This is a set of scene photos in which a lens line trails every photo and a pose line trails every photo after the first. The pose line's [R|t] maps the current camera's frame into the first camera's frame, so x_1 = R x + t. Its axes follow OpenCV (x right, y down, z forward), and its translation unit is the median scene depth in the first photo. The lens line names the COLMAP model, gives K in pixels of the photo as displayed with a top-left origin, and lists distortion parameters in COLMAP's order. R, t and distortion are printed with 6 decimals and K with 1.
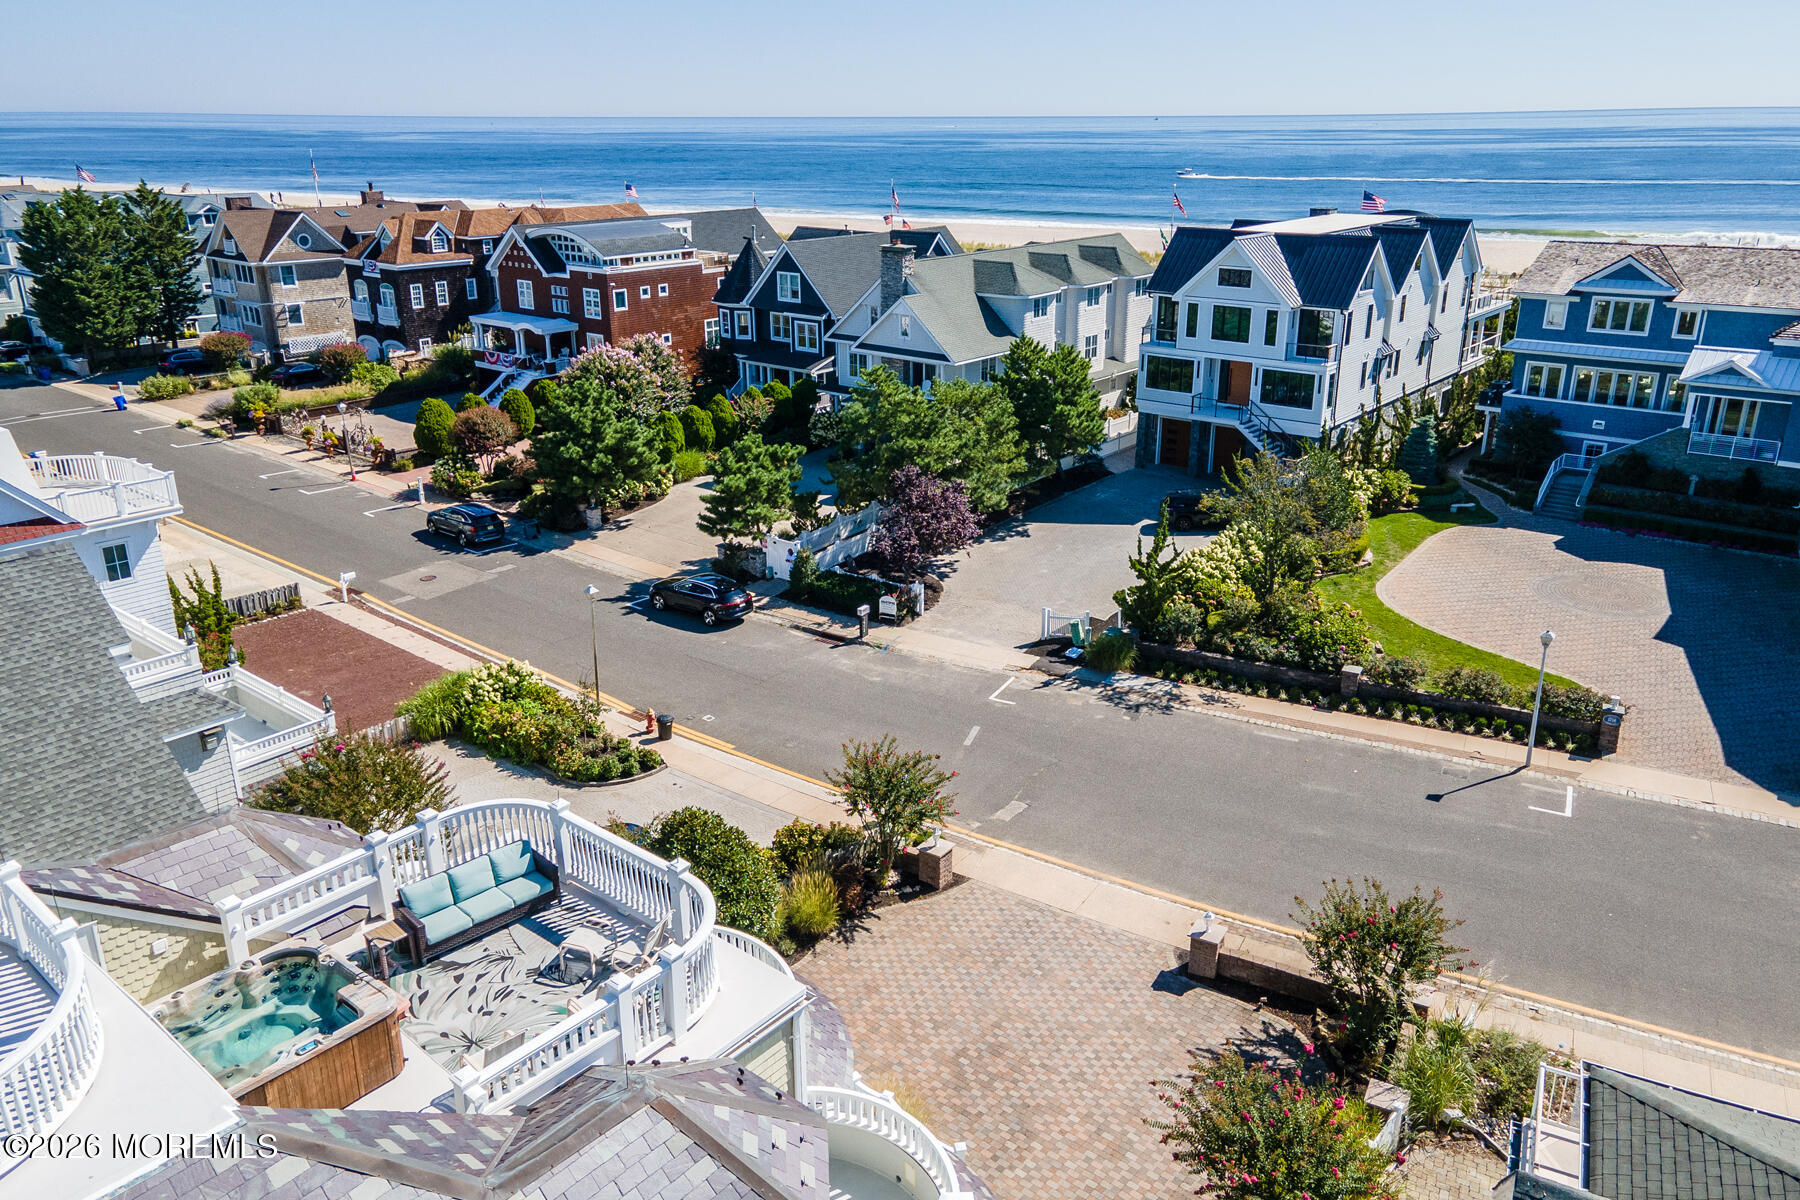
lens RADIAL K [[1300.2, 0, 906.9], [0, 1300.2, 575.5], [0, 0, 1]] dist [0.003379, 0.071285]
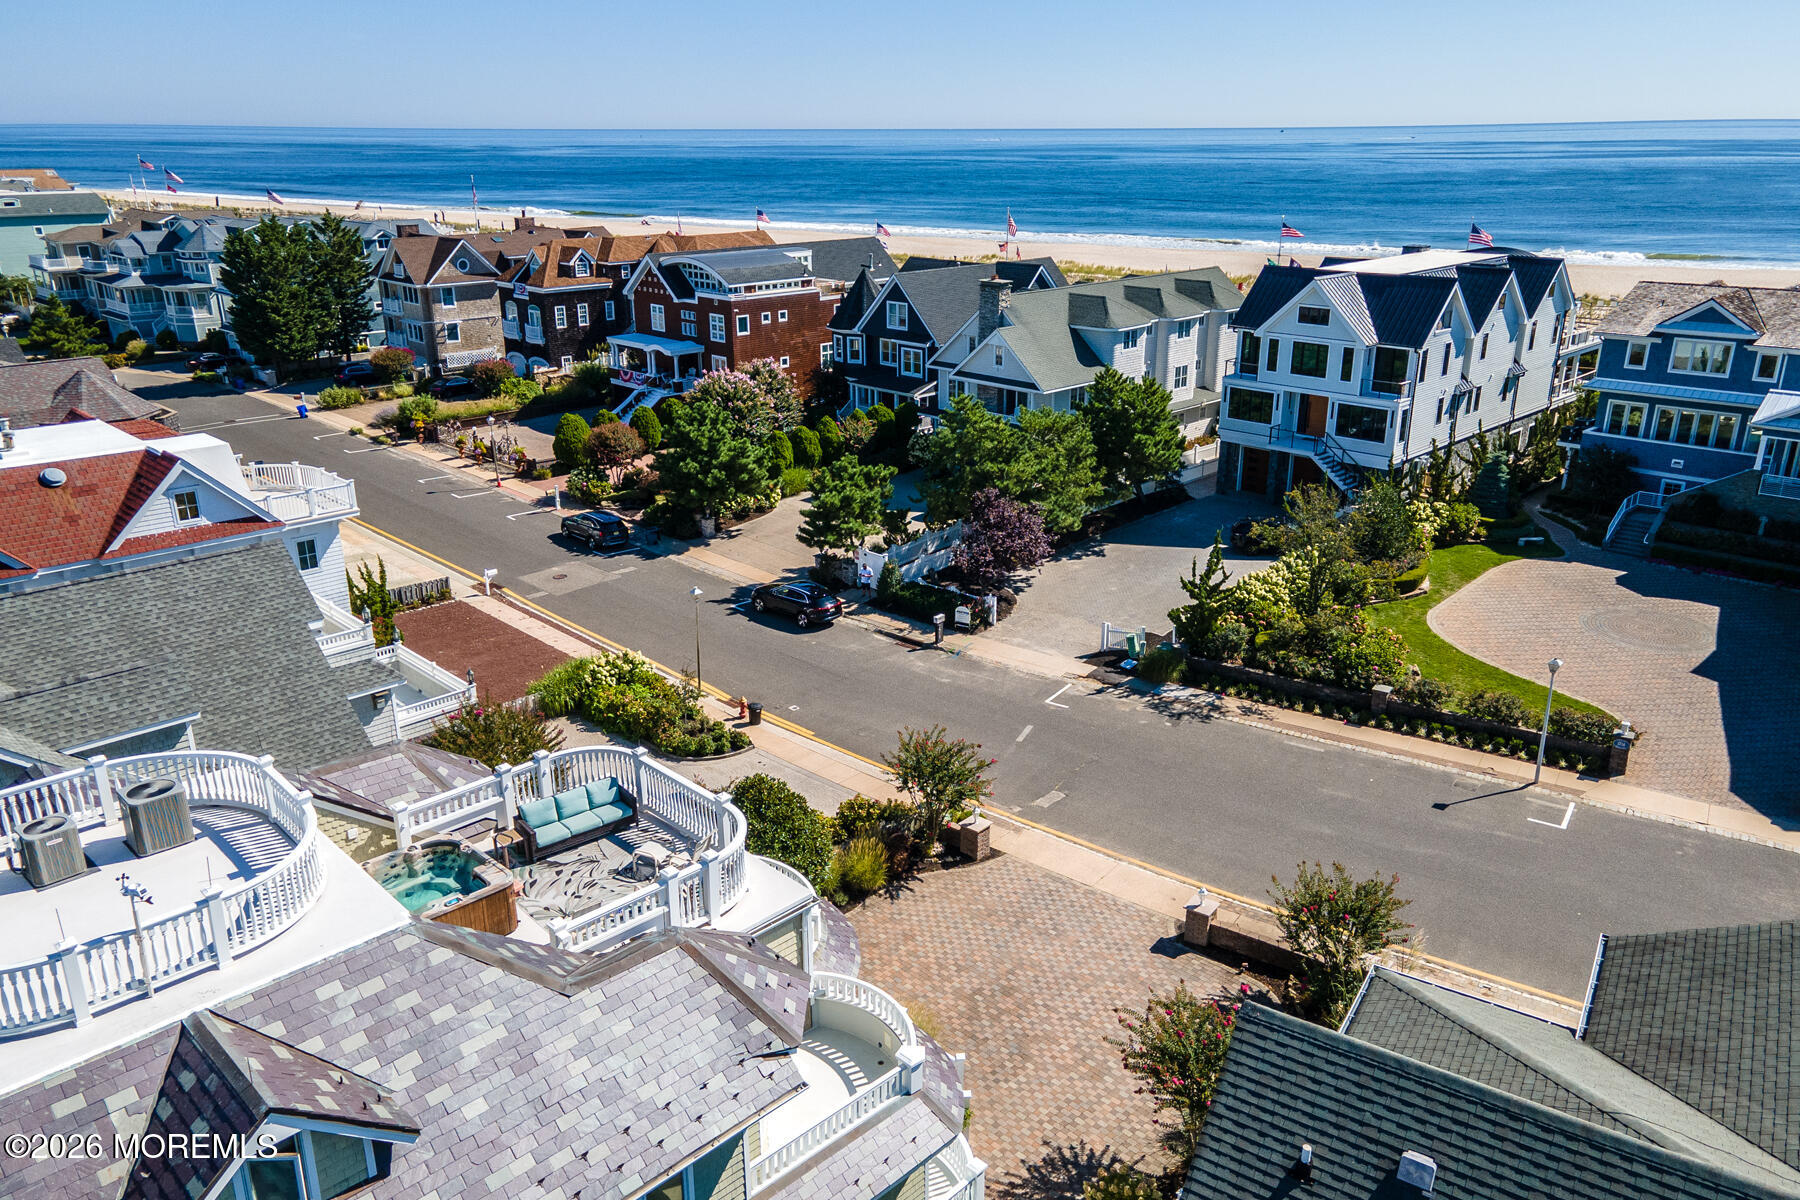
lens RADIAL K [[1291.8, 0, 909.8], [0, 1291.8, 601.1], [0, 0, 1]] dist [0.031843, -0.000324]
pose [[0.995067, 0.034478, -0.093022, 0.036578], [-0.033549, 0.999370, 0.011537, 0.000124], [0.093361, -0.008359, 0.995597, -0.082453]]
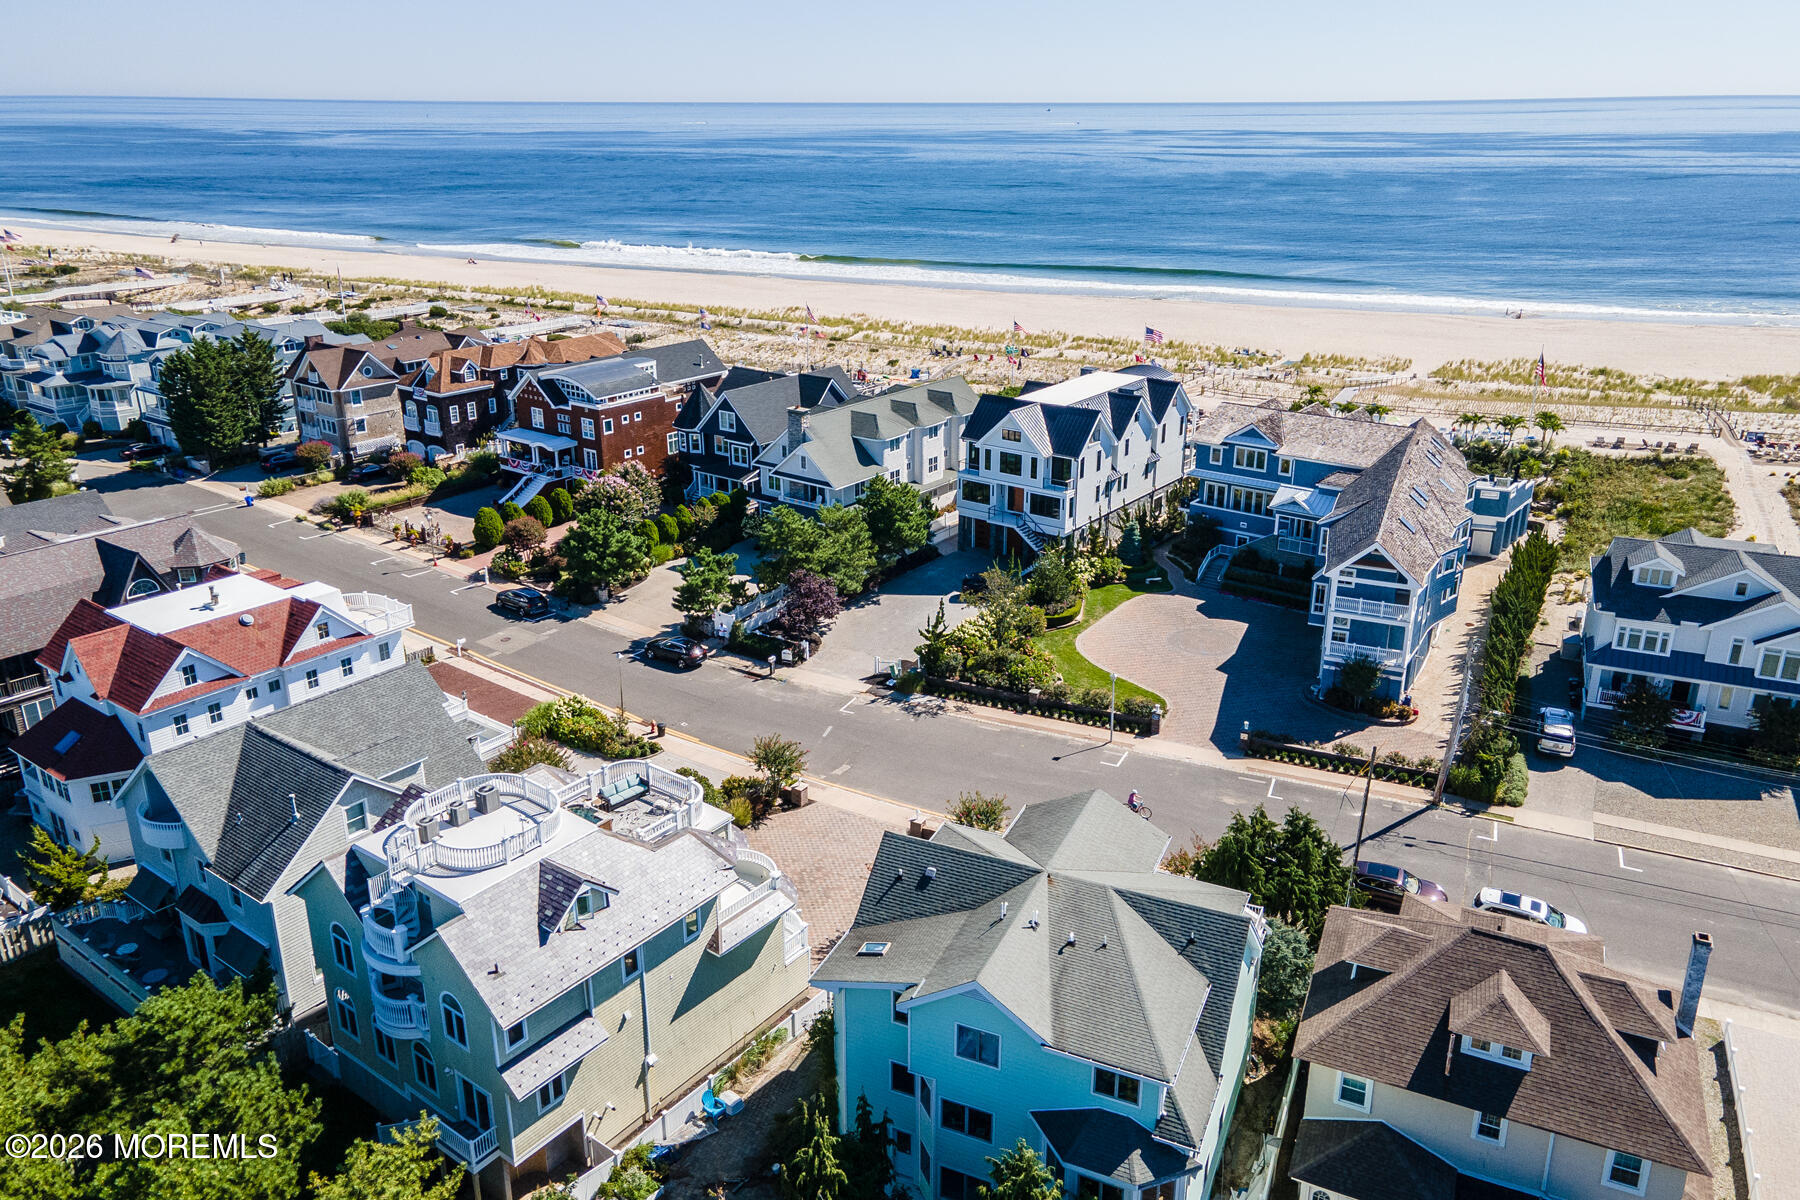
lens RADIAL K [[1276.4, 0, 920.3], [0, 1276.4, 571.7], [0, 0, 1]] dist [0.020119, 0.001017]
pose [[0.998450, -0.011331, 0.054487, 0.061628], [0.011032, 0.999922, 0.005781, -0.082618], [-0.054549, -0.005171, 0.998498, -0.600857]]
